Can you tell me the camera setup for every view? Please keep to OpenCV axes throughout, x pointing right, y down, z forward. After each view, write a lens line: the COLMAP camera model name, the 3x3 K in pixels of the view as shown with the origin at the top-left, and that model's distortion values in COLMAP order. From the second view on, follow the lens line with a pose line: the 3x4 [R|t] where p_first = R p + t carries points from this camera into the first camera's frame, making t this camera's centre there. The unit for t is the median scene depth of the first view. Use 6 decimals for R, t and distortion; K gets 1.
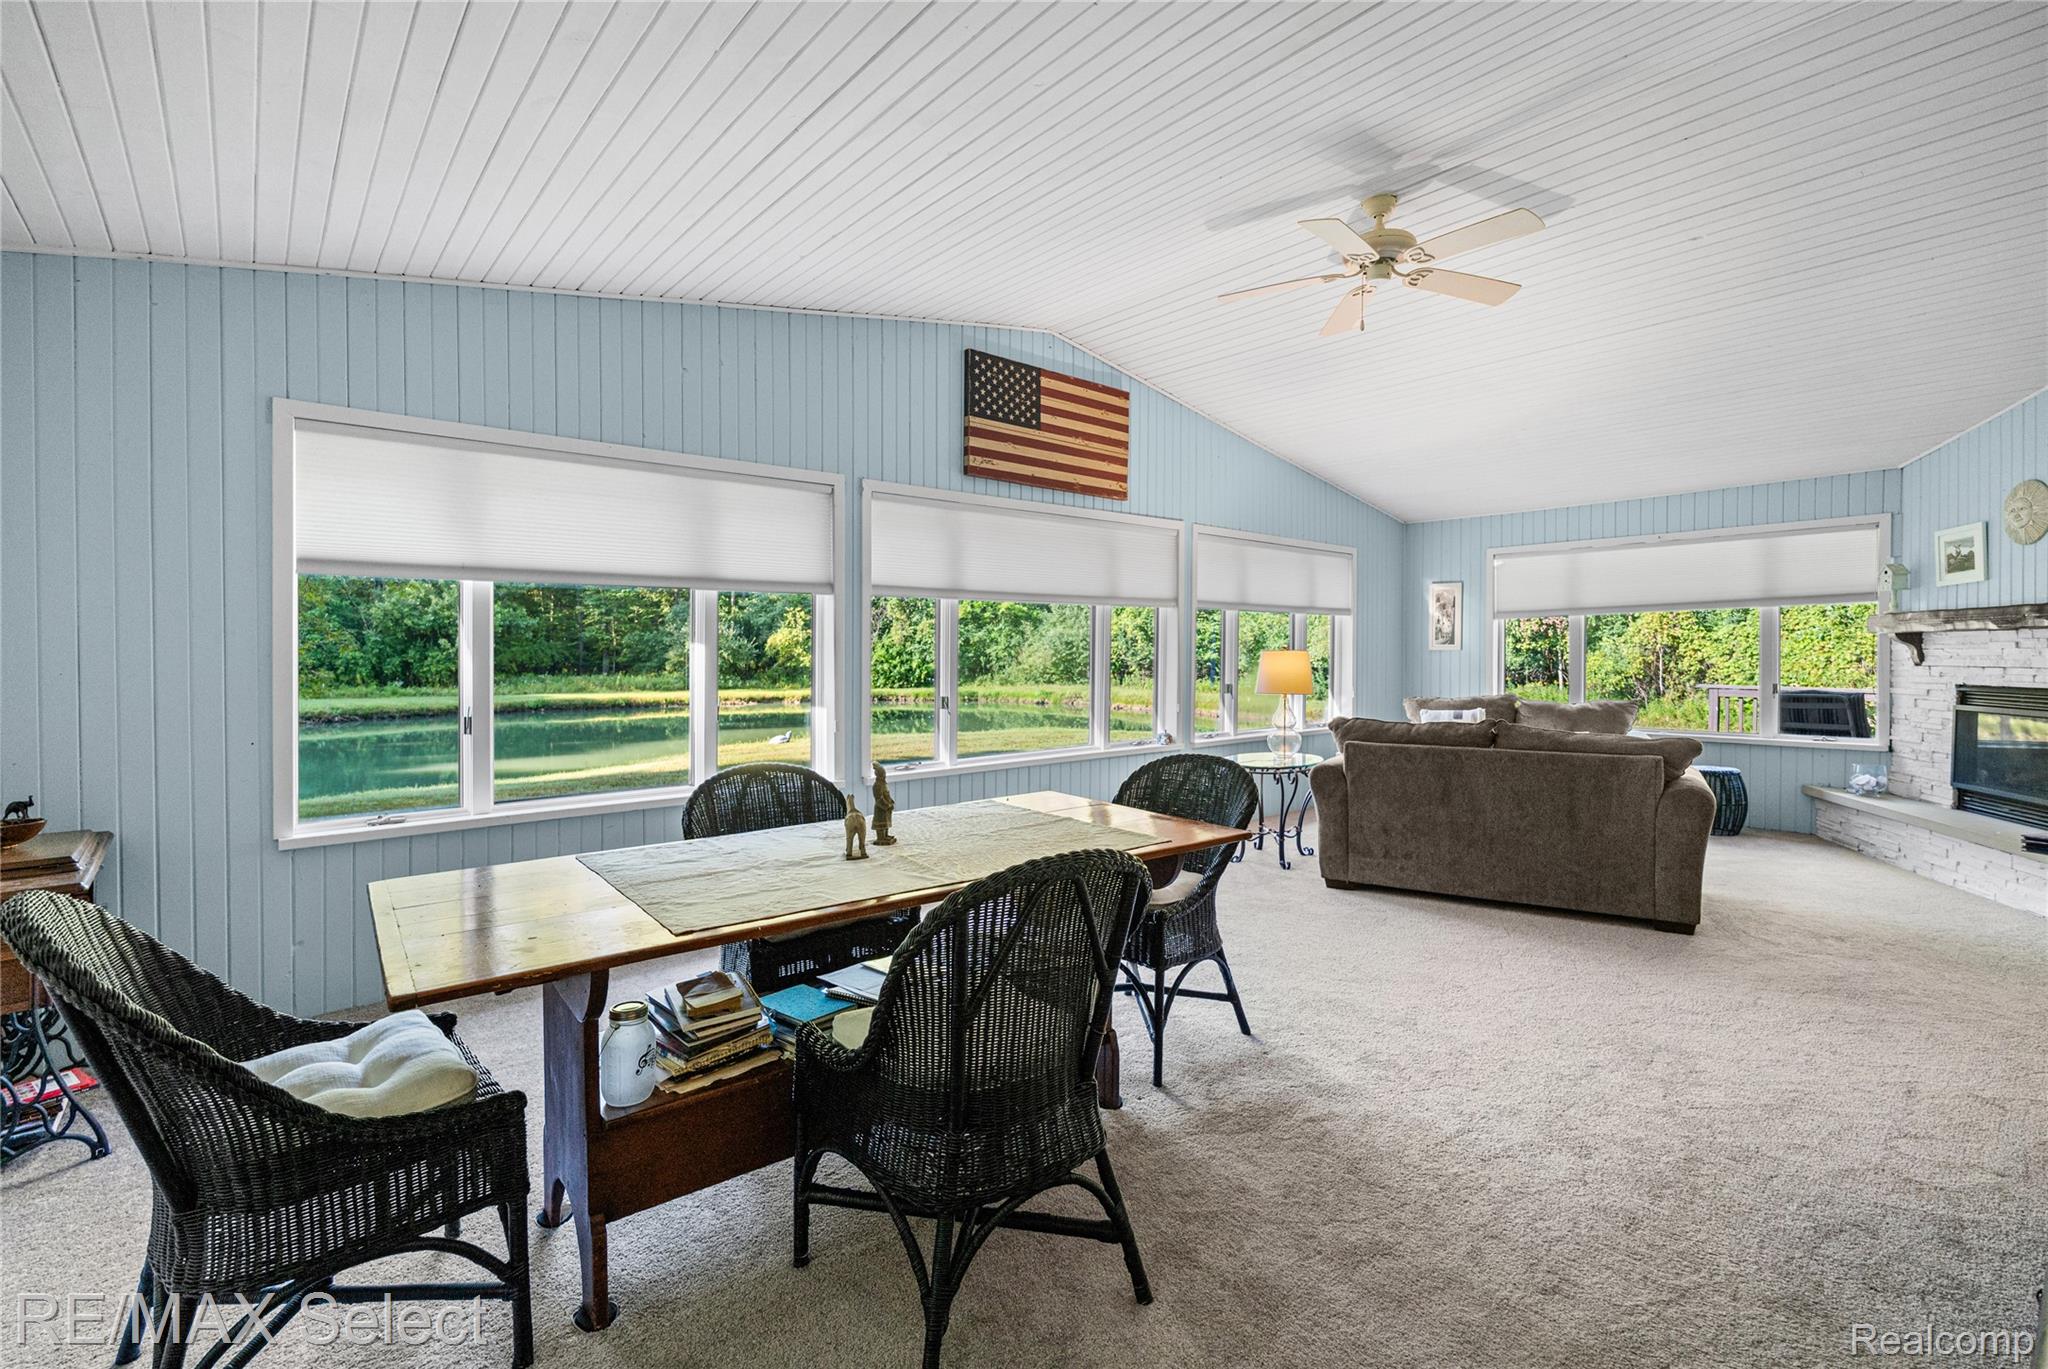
lens RADIAL K [[917.1, 0, 1014.6], [0, 917.1, 660.2], [0, 0, 1]] dist [-0.005372, 0.000281]
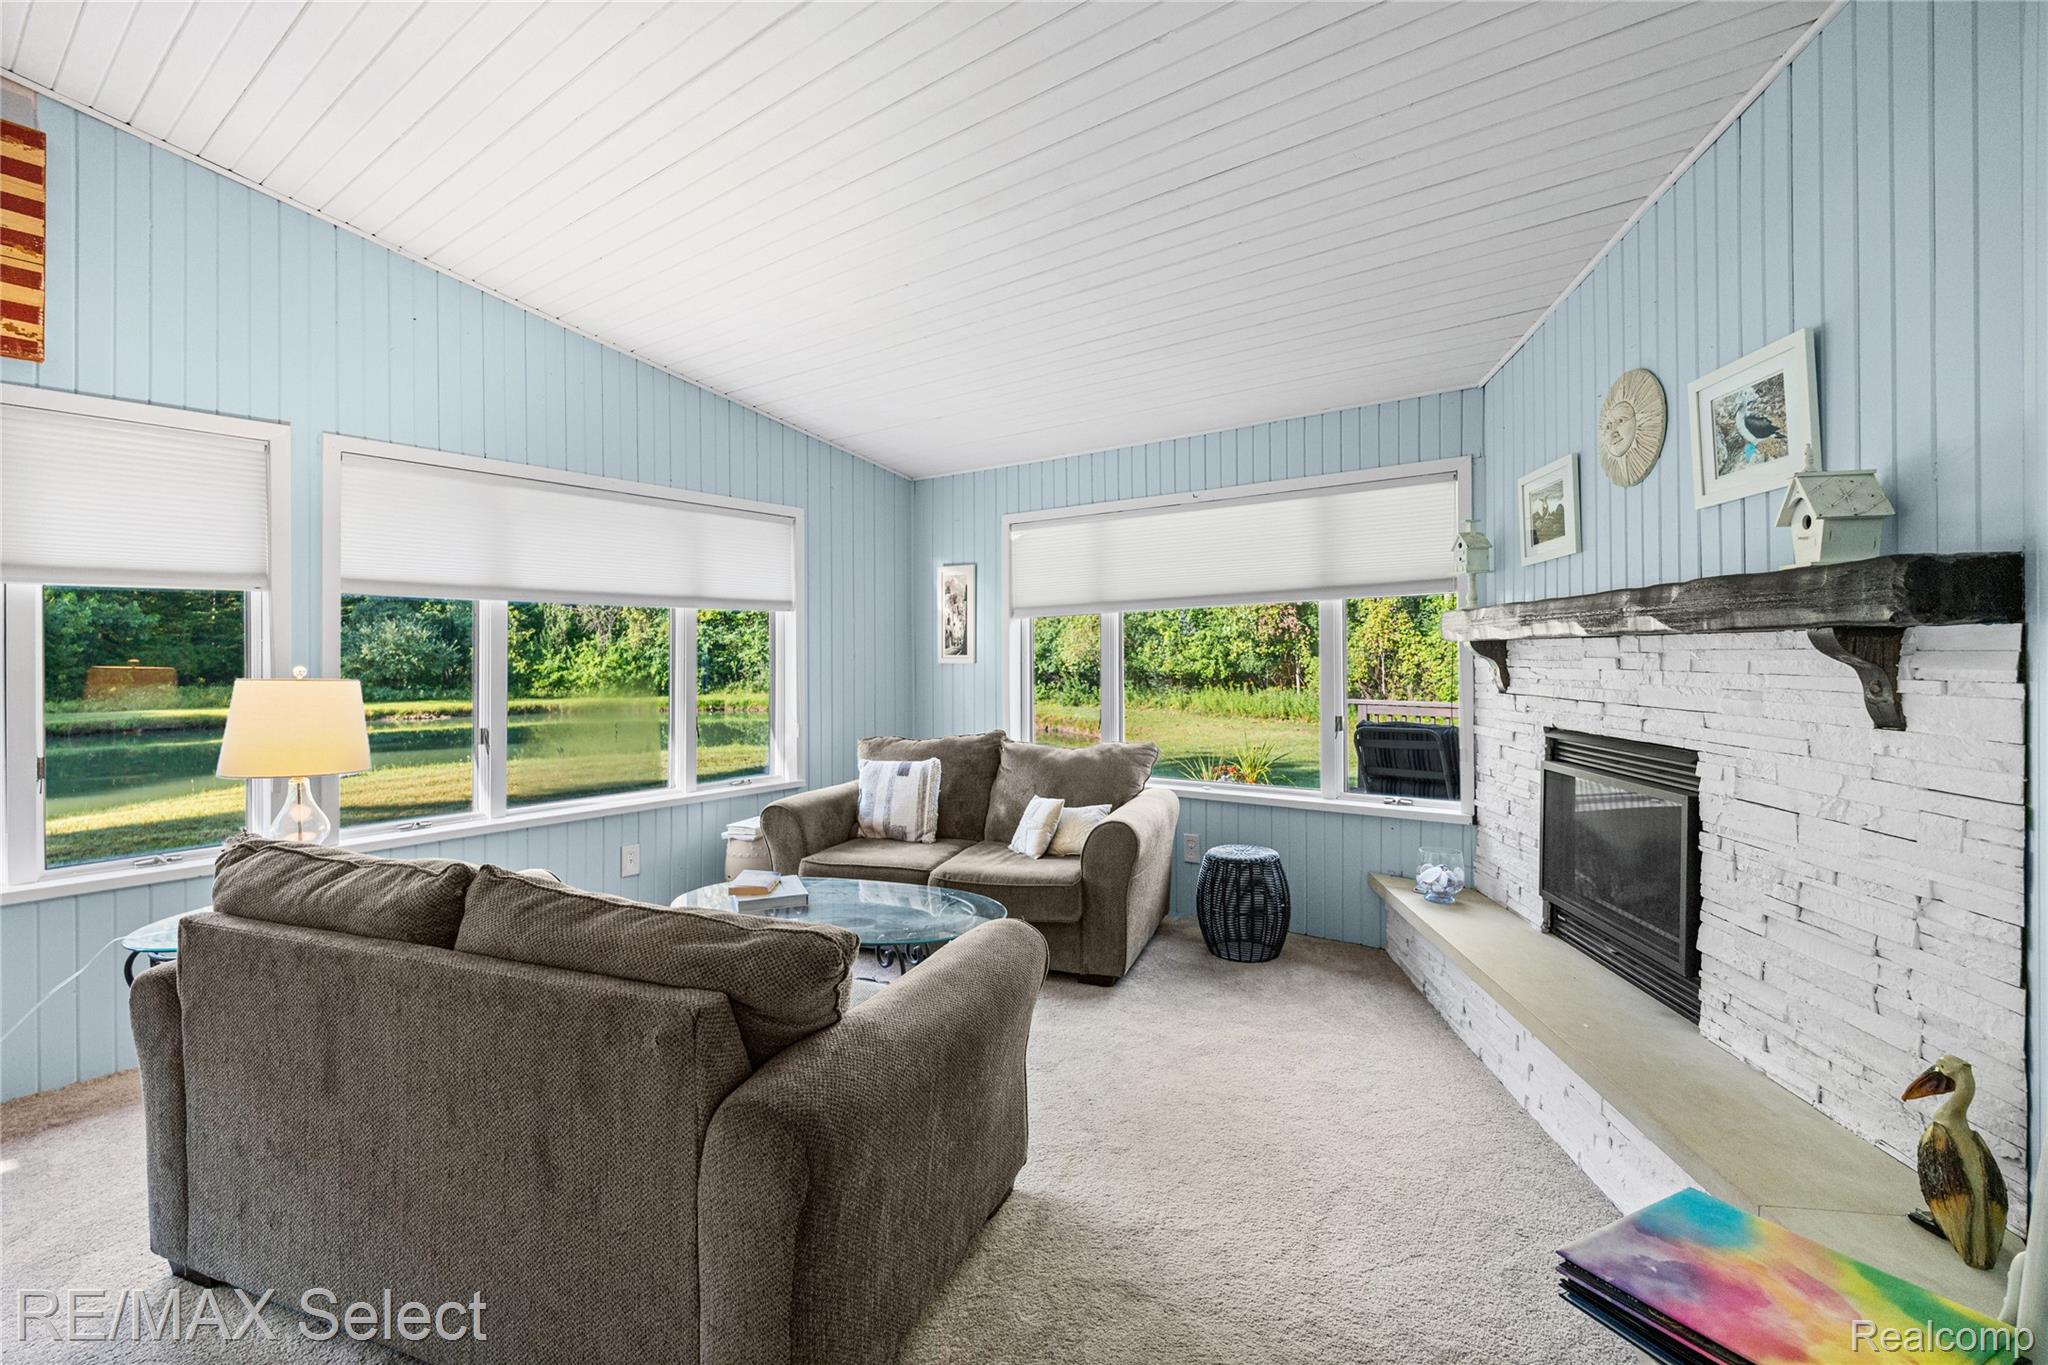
lens RADIAL K [[917.1, 0, 1024.1], [0, 917.1, 647.2], [0, 0, 1]] dist [-0.005372, 0.000281]
pose [[0.979212, -0.000249, 0.202837, 0.514731], [0.003679, 0.999857, -0.016534, -0.015529], [-0.202804, 0.016936, 0.979073, 0.428313]]
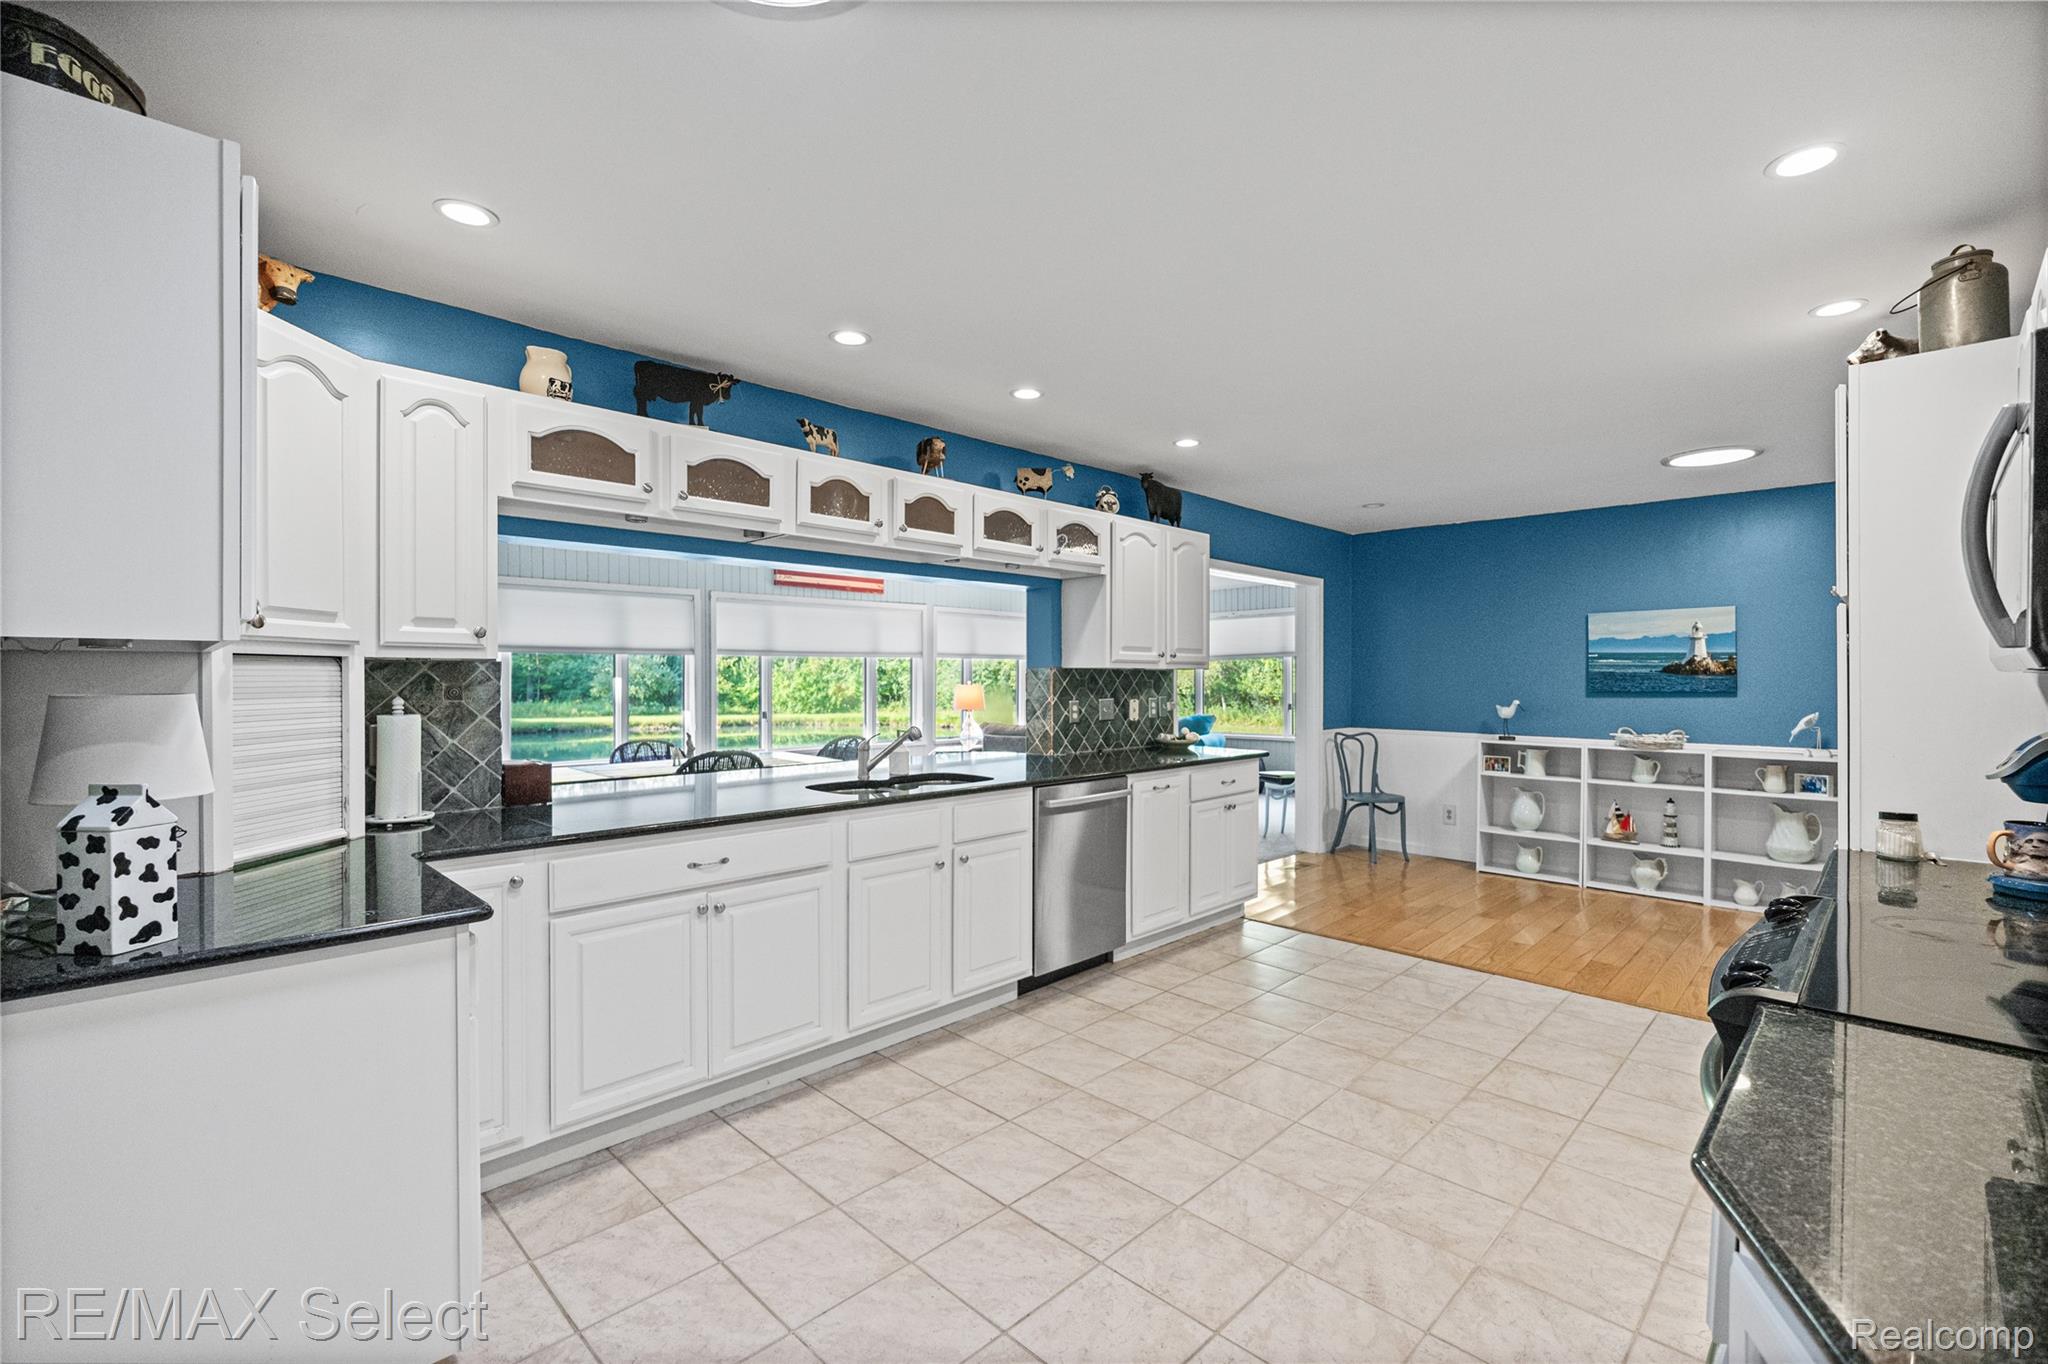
lens RADIAL K [[917.1, 0, 1033.9], [0, 917.1, 673.0], [0, 0, 1]] dist [-0.005372, 0.000281]
pose [[0.995927, 0.000625, 0.090158, 0.240951], [0.000760, 0.999882, -0.015320, -0.004563], [-0.090157, 0.015326, 0.995810, -0.651447]]
